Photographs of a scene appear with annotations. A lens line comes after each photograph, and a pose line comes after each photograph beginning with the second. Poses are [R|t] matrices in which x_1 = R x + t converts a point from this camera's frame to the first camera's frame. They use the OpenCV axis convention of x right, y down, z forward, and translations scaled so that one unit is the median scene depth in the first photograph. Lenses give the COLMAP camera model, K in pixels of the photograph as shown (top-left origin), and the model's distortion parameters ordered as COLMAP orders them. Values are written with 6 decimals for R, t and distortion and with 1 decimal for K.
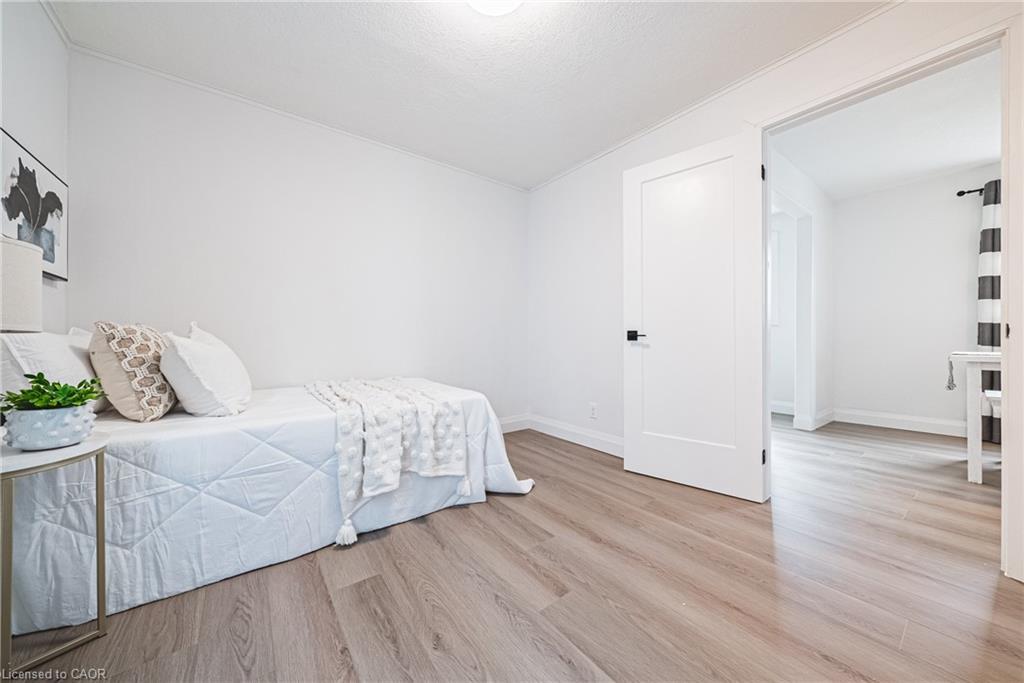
lens RADIAL K [[350.9, 0, 506.5], [0, 350.9, 340.9], [0, 0, 1]] dist [-0.005051, -0.000224]
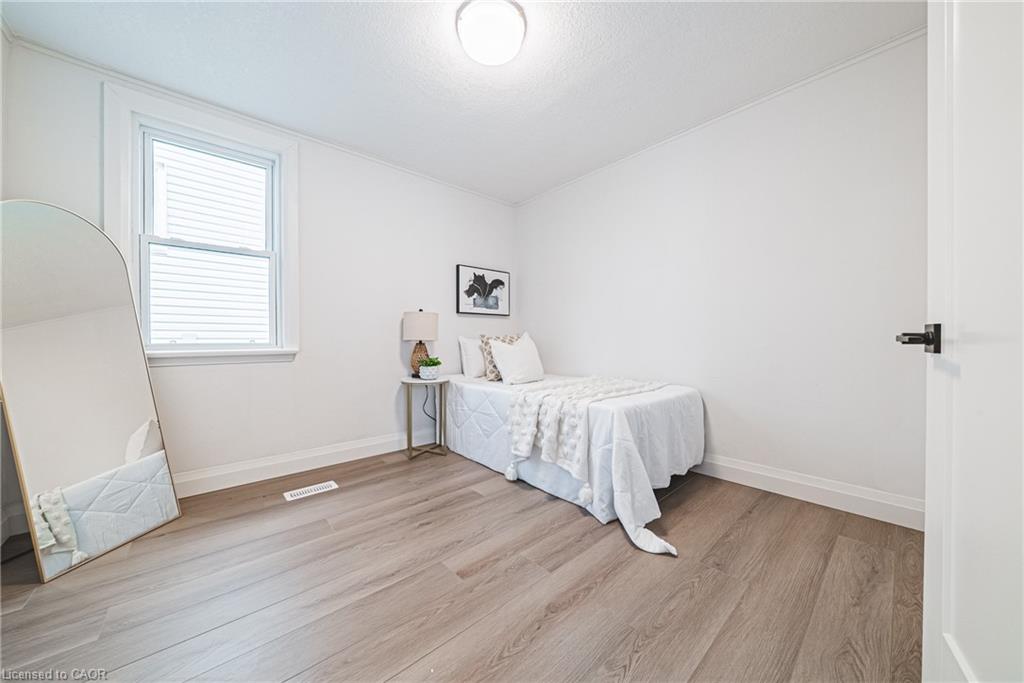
lens RADIAL K [[350.9, 0, 506.1], [0, 350.9, 342.1], [0, 0, 1]] dist [-0.005051, -0.000224]
pose [[0.075601, 0.008581, -0.997101, 1.080921], [0.000311, 0.999963, 0.008629, -0.024655], [0.997138, -0.000962, 0.075595, 0.899666]]
